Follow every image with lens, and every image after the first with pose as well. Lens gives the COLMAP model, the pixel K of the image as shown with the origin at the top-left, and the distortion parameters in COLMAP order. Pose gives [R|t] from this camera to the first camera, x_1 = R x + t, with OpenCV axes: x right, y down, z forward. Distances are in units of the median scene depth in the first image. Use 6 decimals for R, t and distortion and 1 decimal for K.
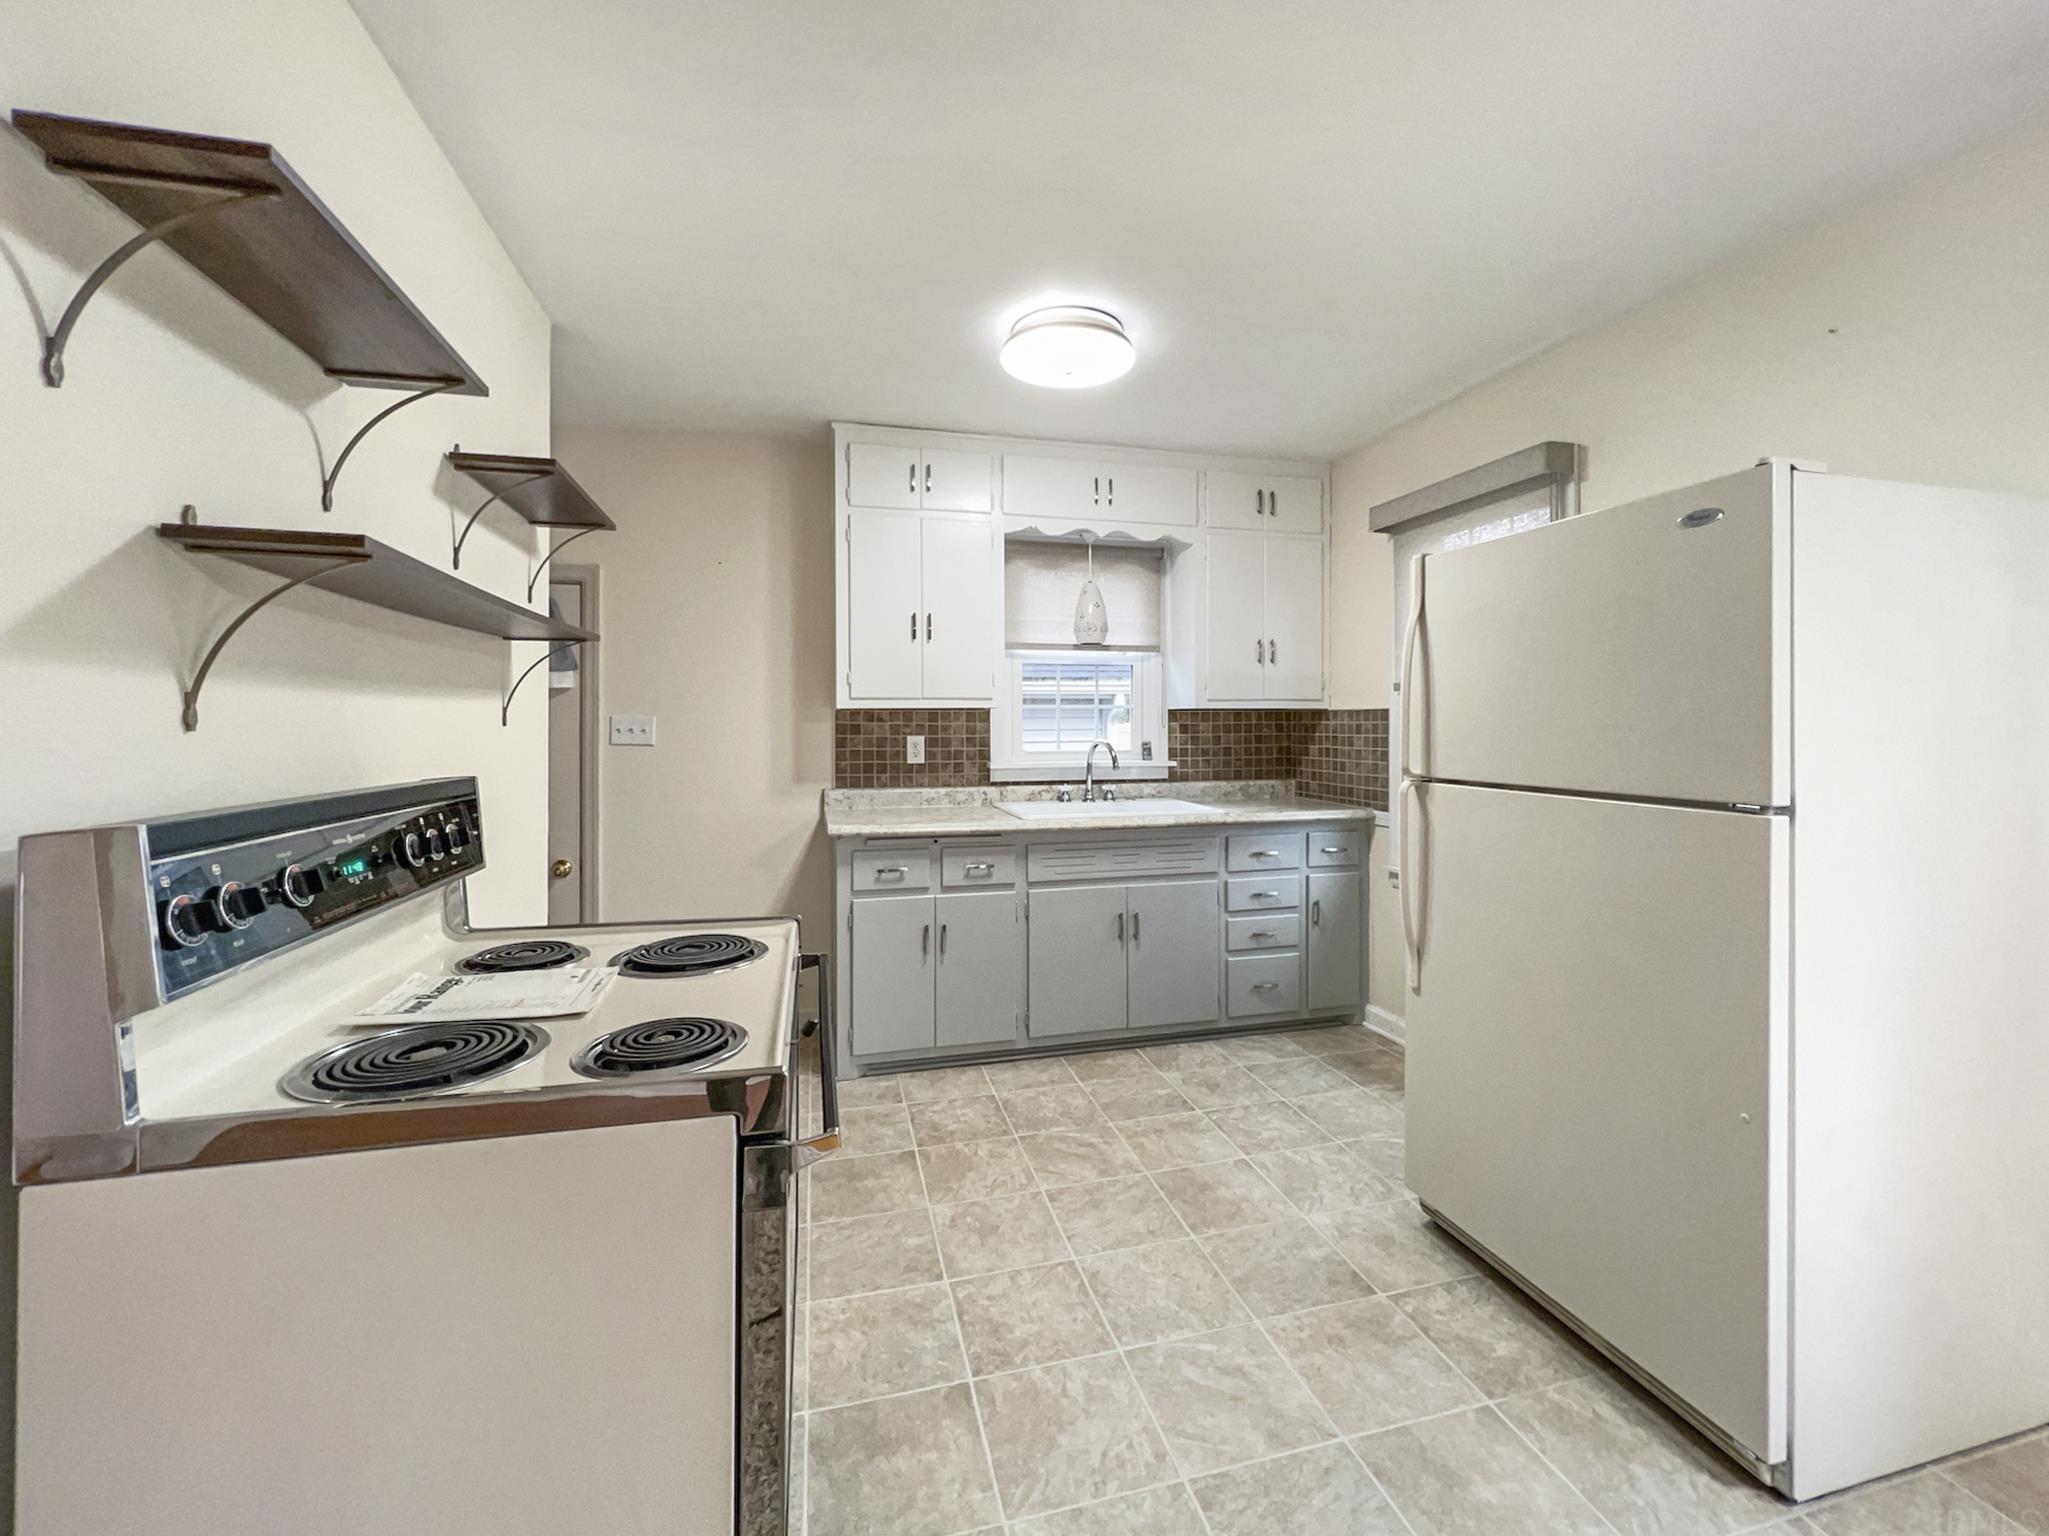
lens RADIAL K [[848.3, 0, 1026.2], [0, 848.3, 721.0], [0, 0, 1]] dist [0.001558, 0.000156]
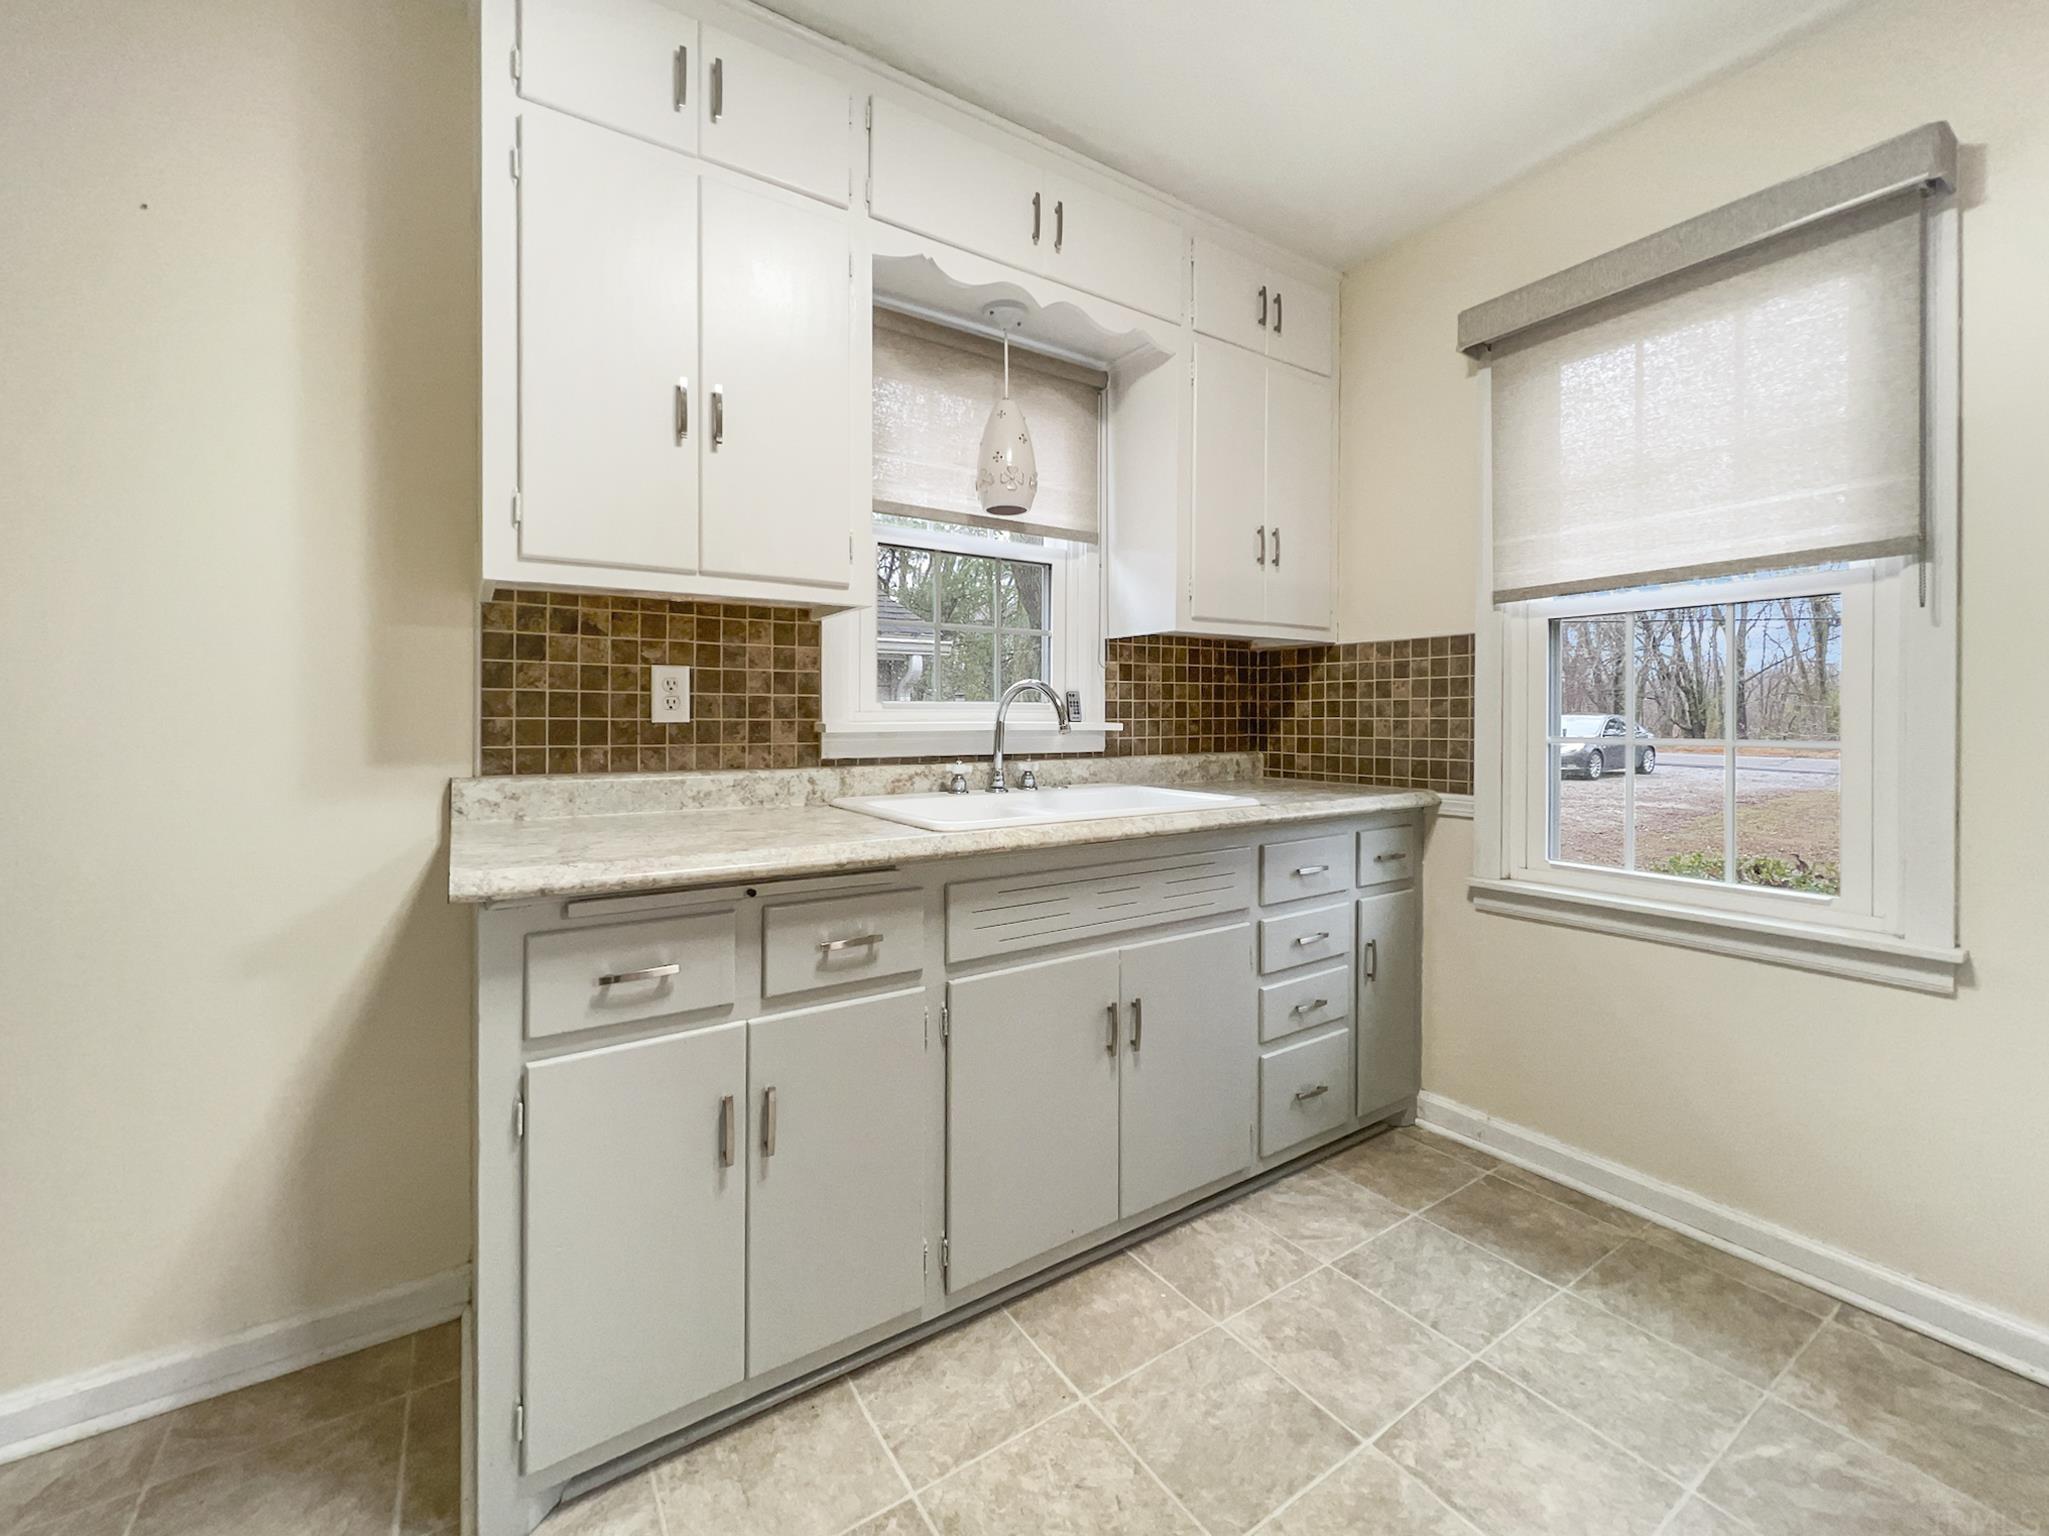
lens RADIAL K [[854.0, 0, 1022.5], [0, 854.0, 713.1], [0, 0, 1]] dist [-0.000579, 0.000263]
pose [[0.945224, 0.003570, 0.326402, -0.101065], [-0.002509, 0.999990, -0.003672, 0.046543], [-0.326412, 0.002652, 0.945224, 0.477039]]
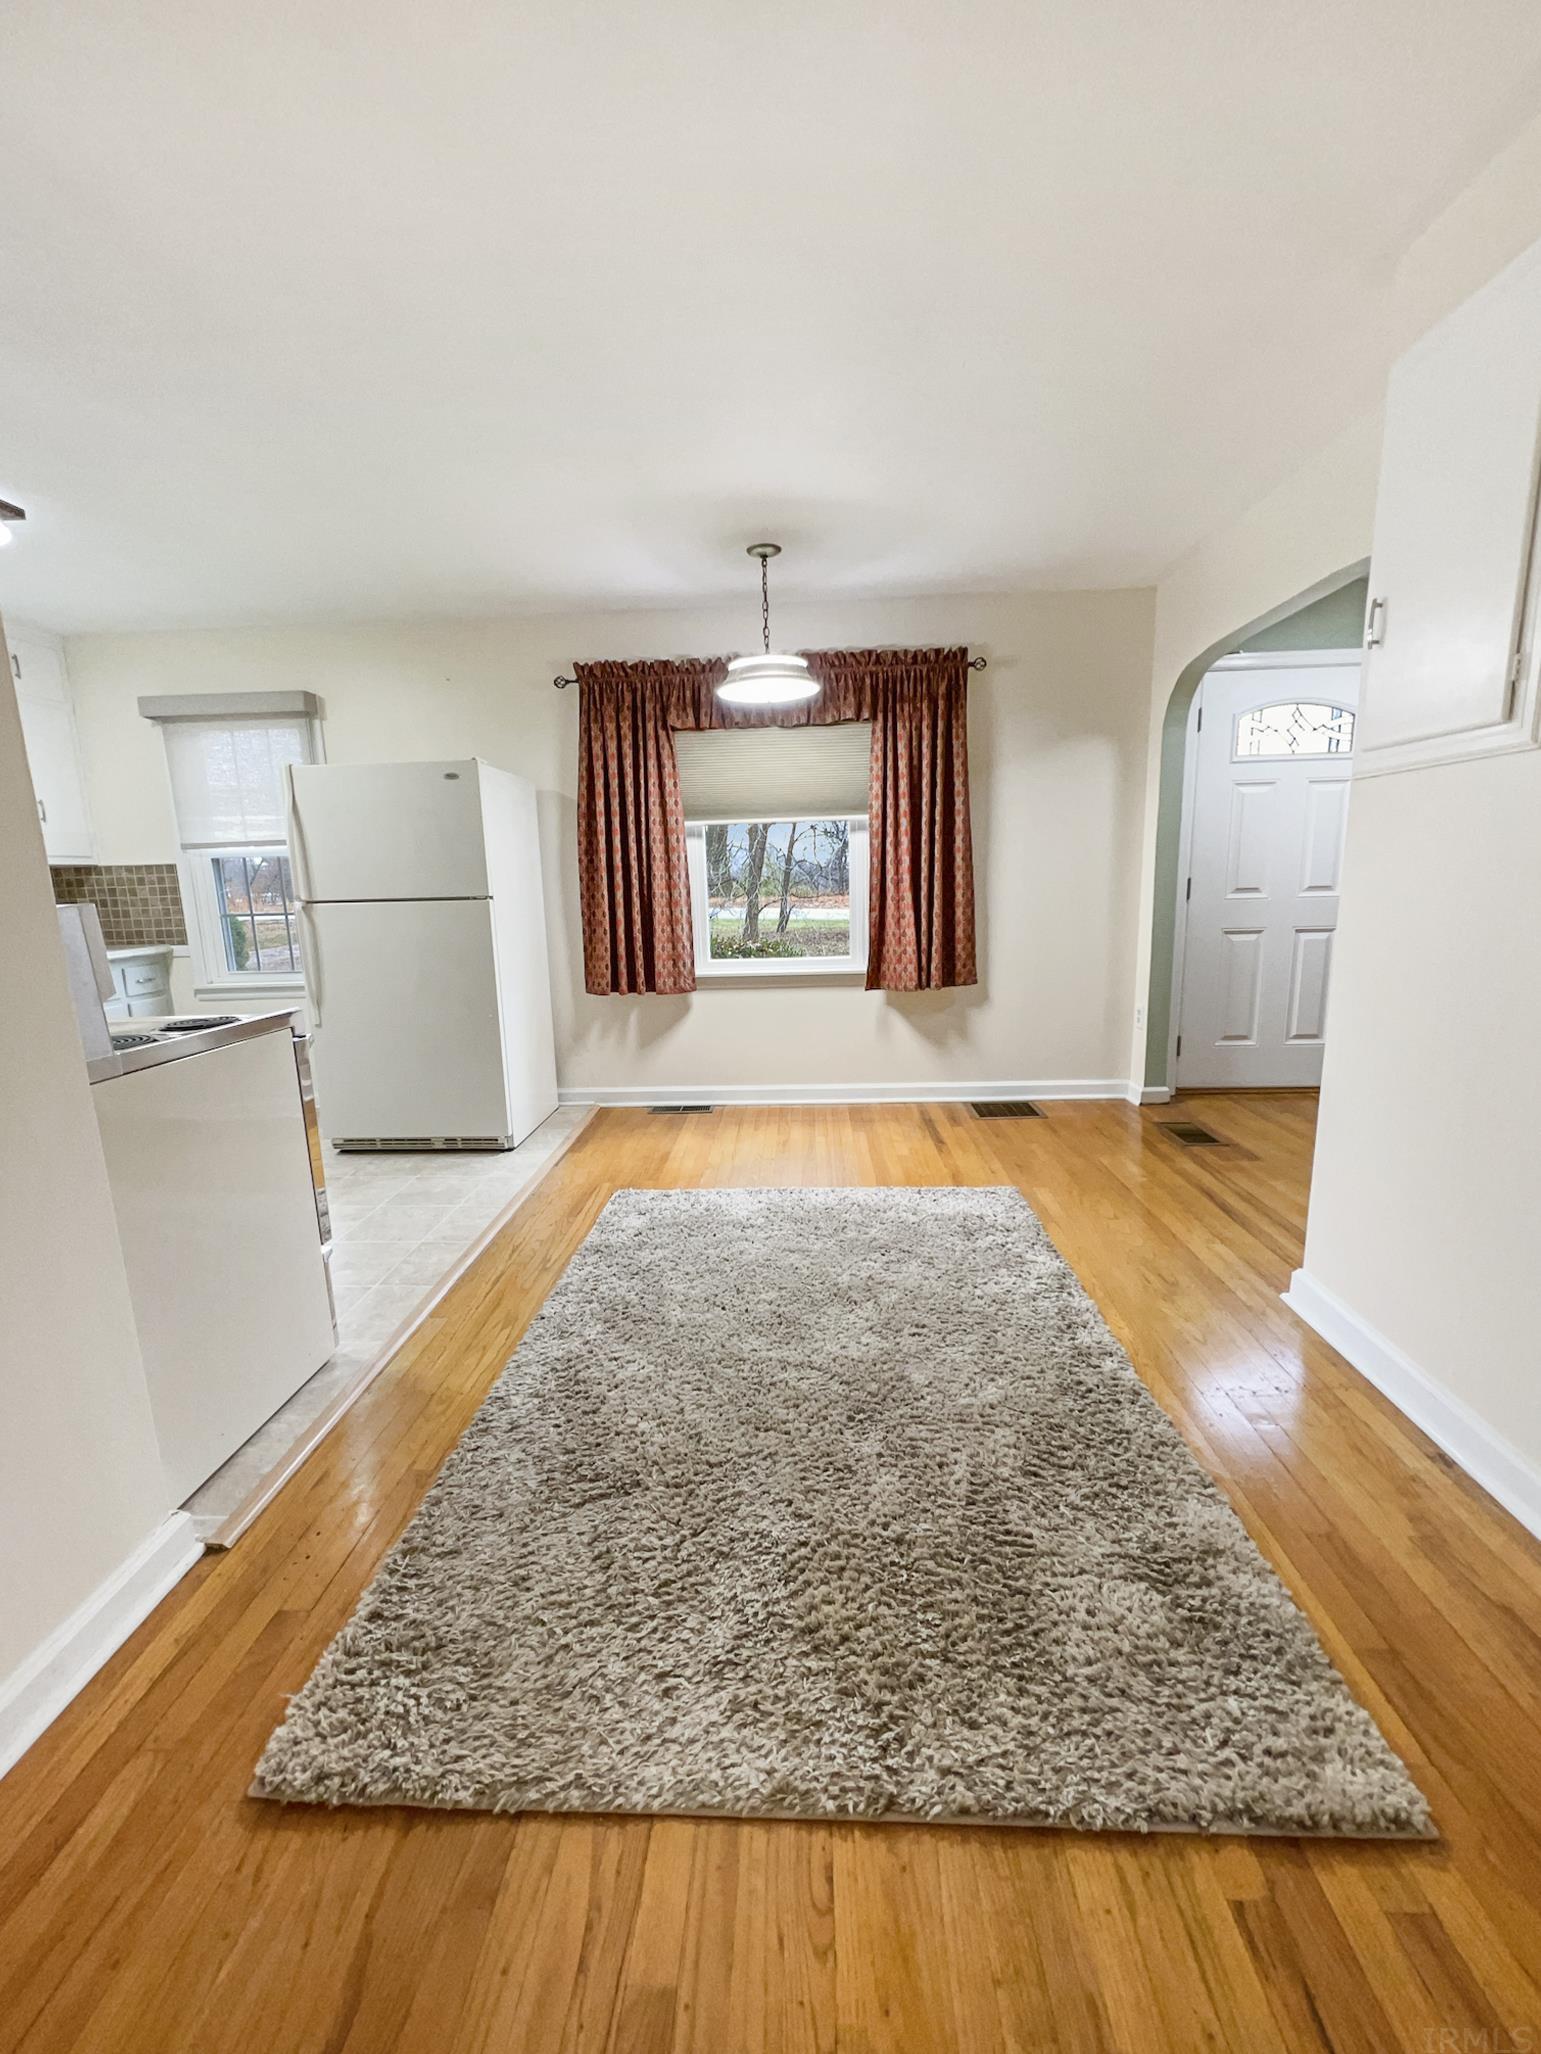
lens RADIAL K [[847.5, 0, 770.5], [0, 847.5, 1027.0], [0, 0, 1]] dist [-0.000300, 0.000022]
pose [[0.297257, -0.184930, 0.936717, -0.524286], [0.027384, 0.982311, 0.185241, 0.014453], [-0.954405, -0.029413, 0.297064, -0.233794]]
